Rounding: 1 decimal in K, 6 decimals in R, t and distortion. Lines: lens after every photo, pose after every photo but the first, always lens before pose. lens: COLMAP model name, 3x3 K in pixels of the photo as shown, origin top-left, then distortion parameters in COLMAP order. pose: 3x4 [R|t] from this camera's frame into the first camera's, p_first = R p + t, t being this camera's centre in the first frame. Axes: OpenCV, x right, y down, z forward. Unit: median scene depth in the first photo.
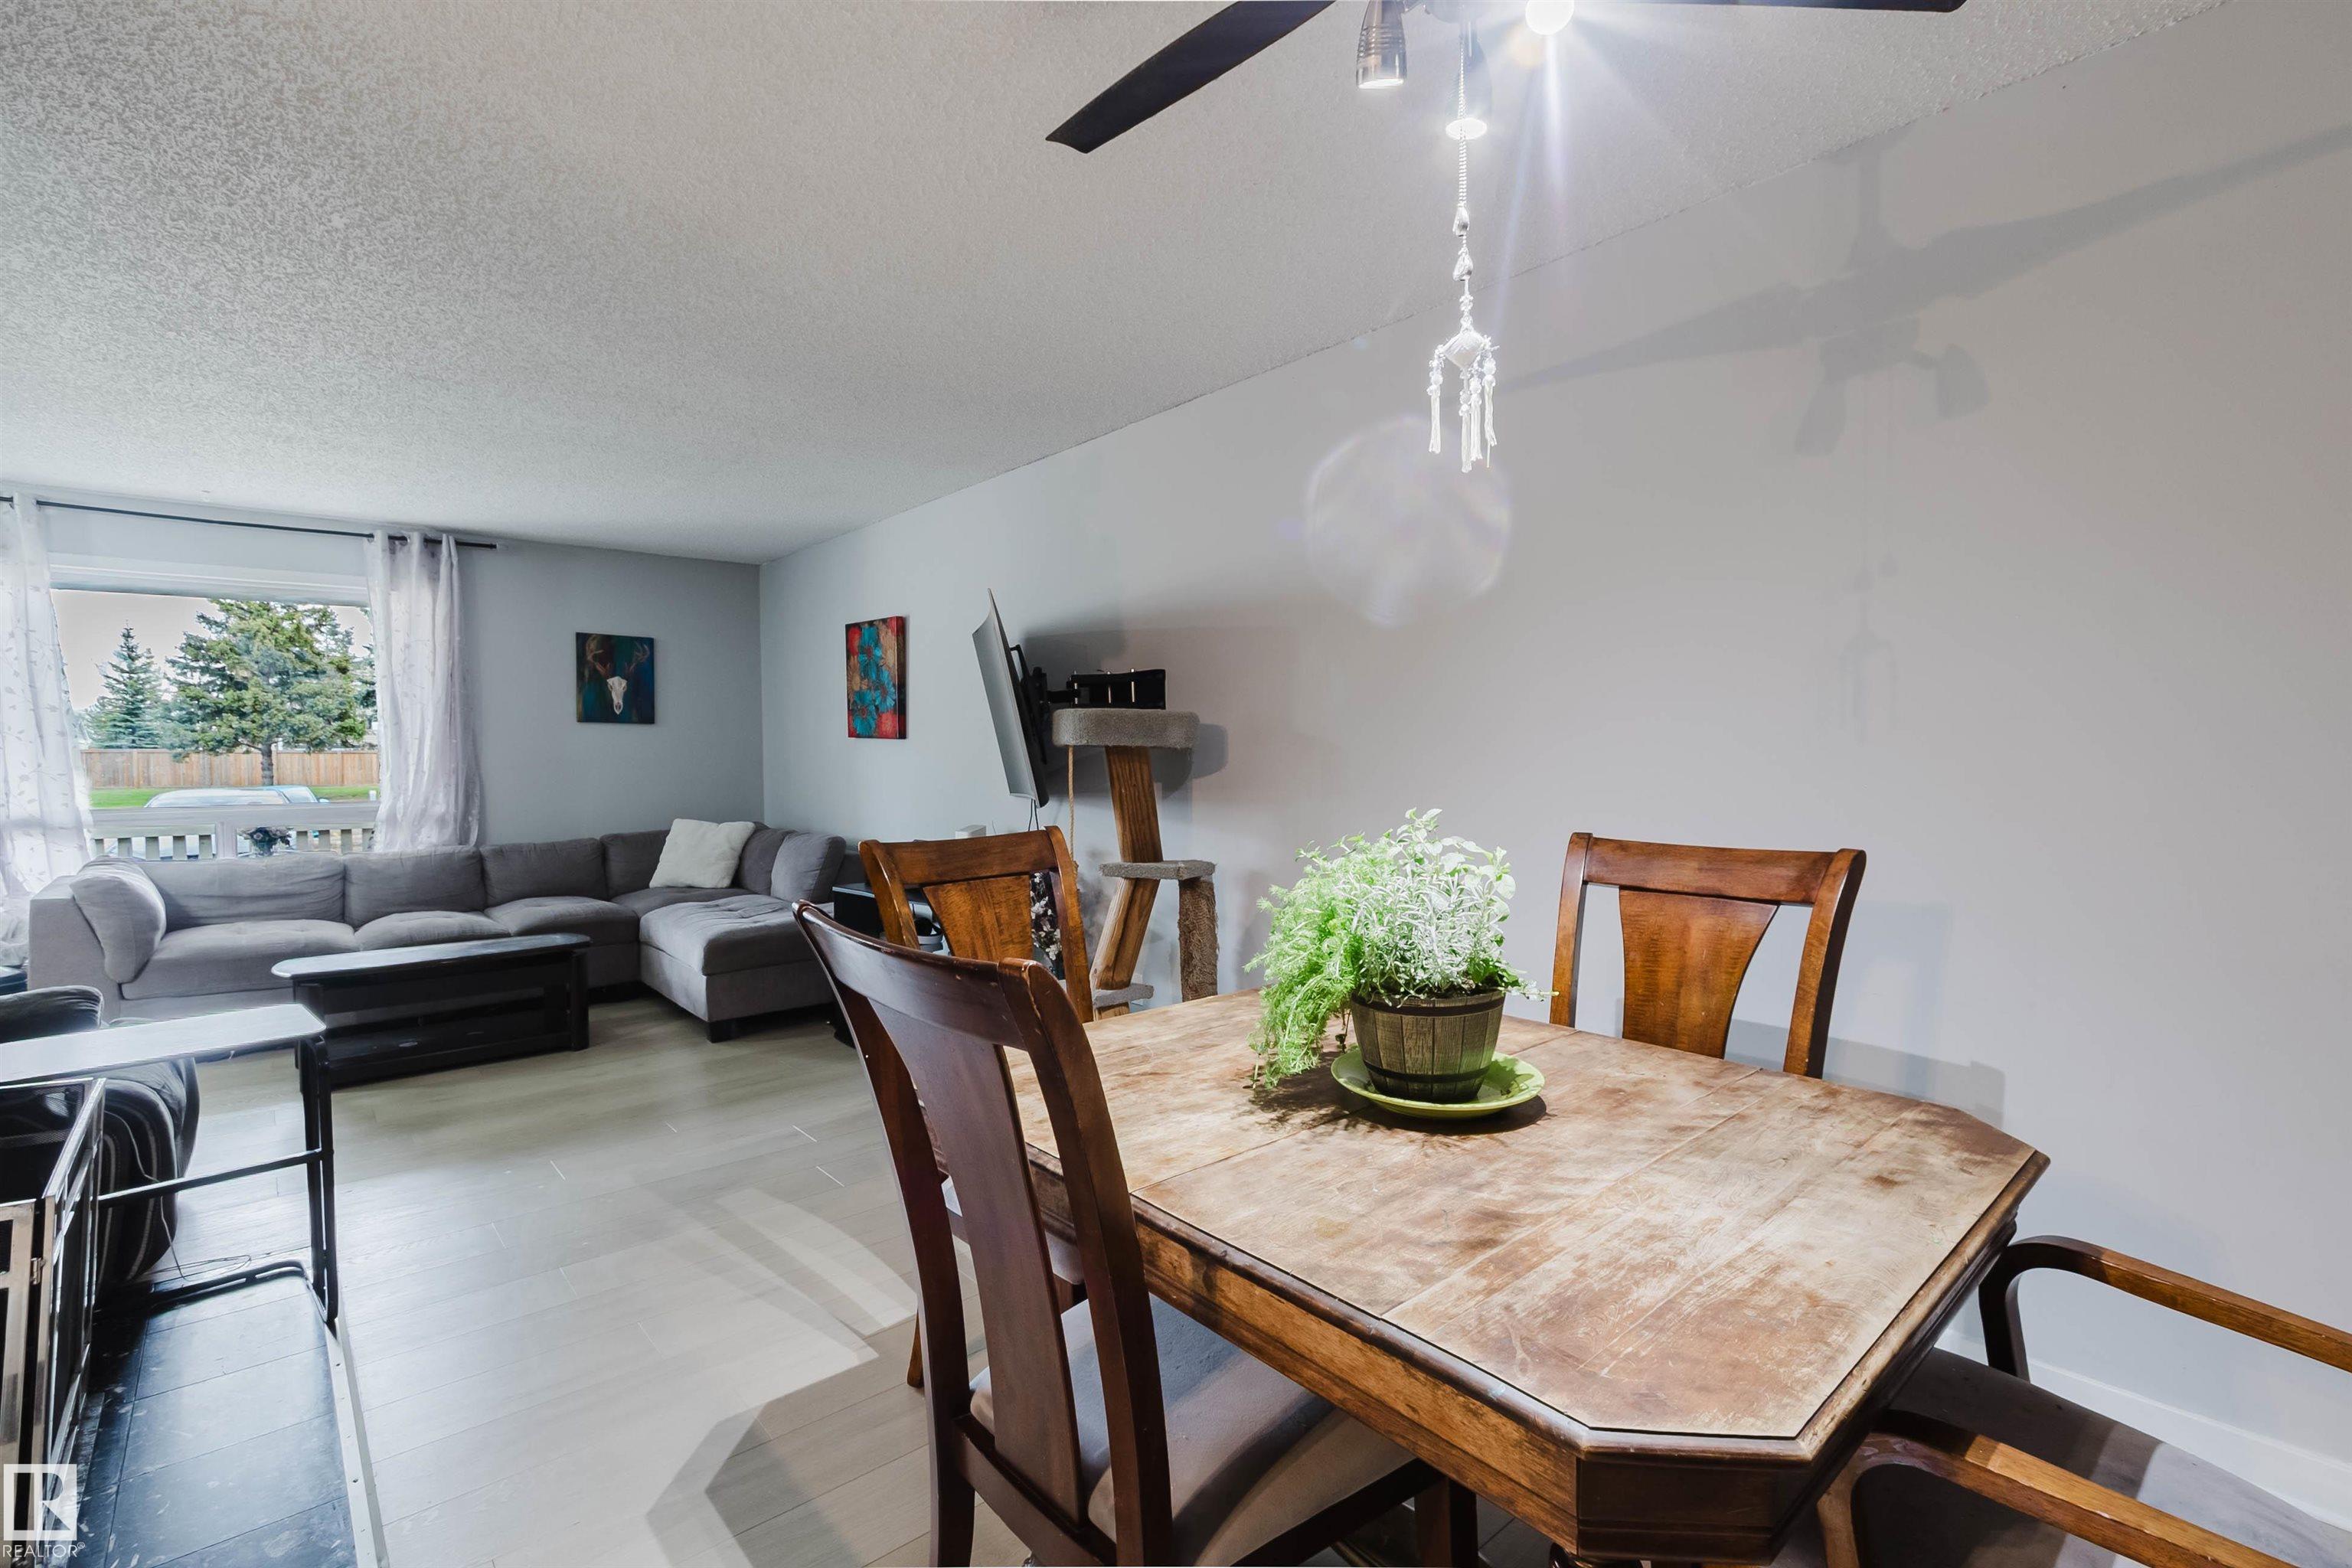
lens RADIAL K [[1069.1, 0, 1160.9], [0, 1069.1, 789.8], [0, 0, 1]] dist [-0.000610, -0.000010]
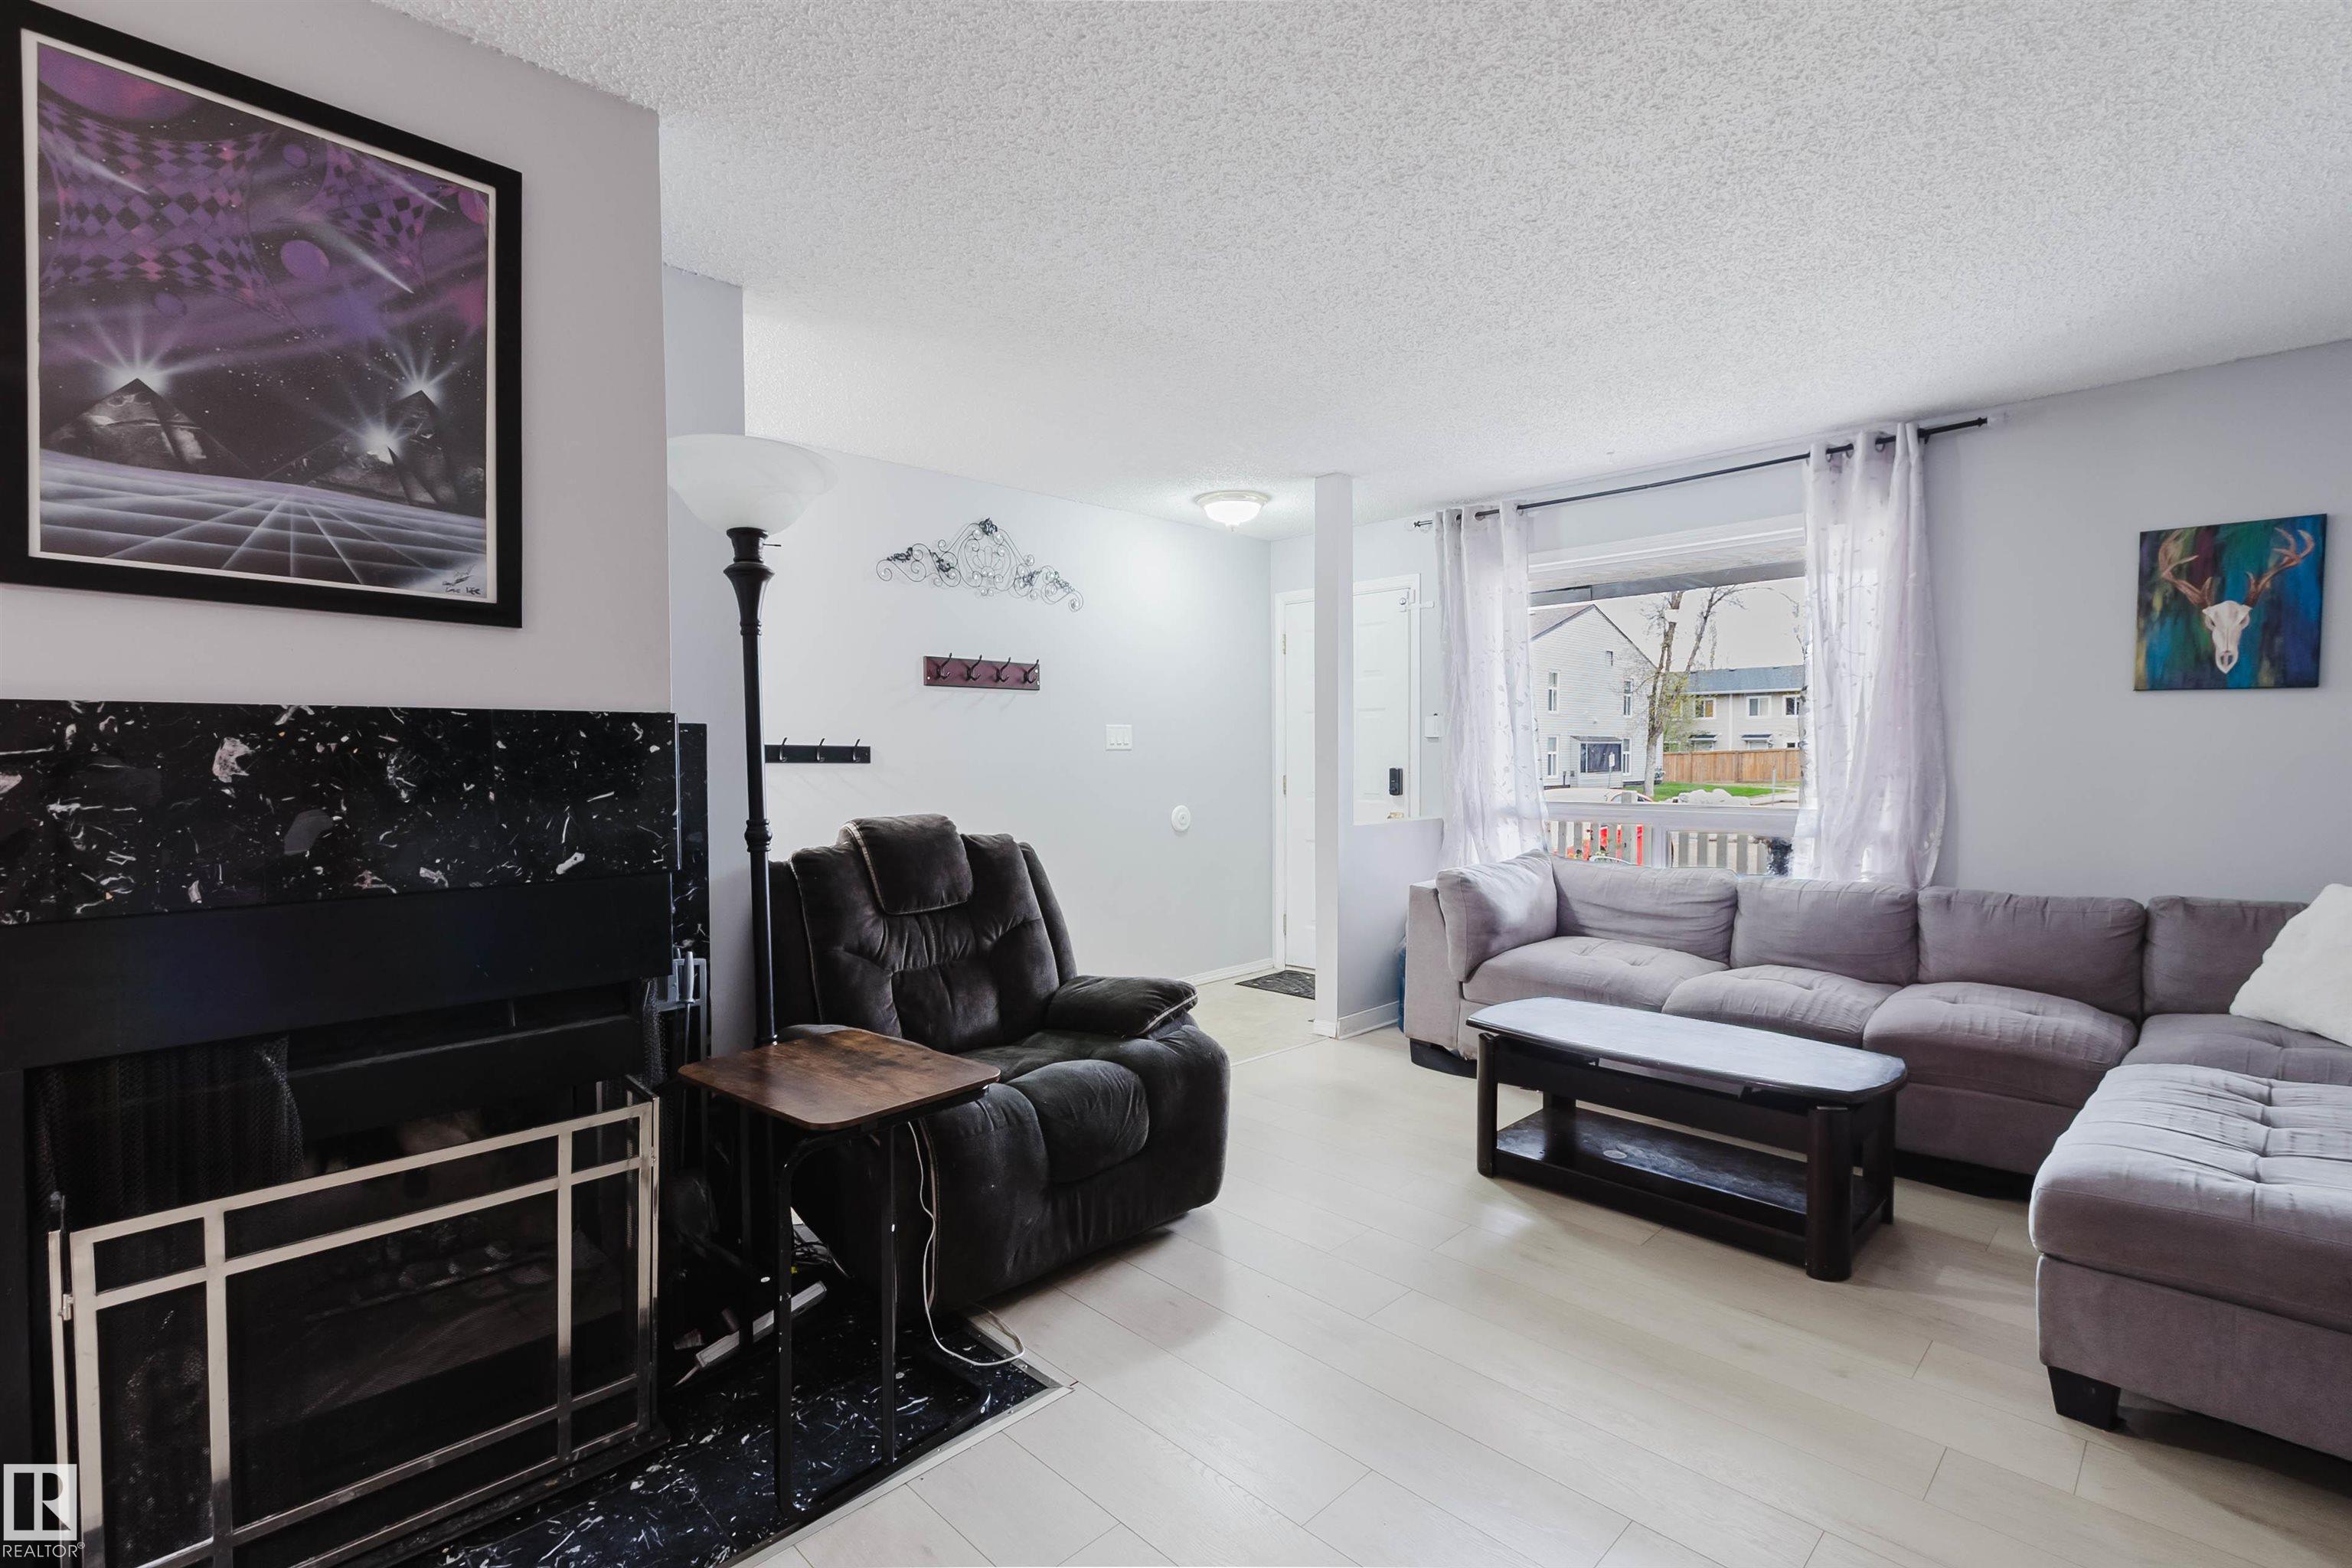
lens RADIAL K [[1067.7, 0, 1176.0], [0, 1067.7, 784.0], [0, 0, 1]] dist [0.002475, -0.000064]
pose [[0.074746, 0.035687, -0.996564, -0.018927], [-0.032477, 0.998916, 0.033335, -0.018583], [0.996674, 0.029874, 0.075824, 0.504614]]
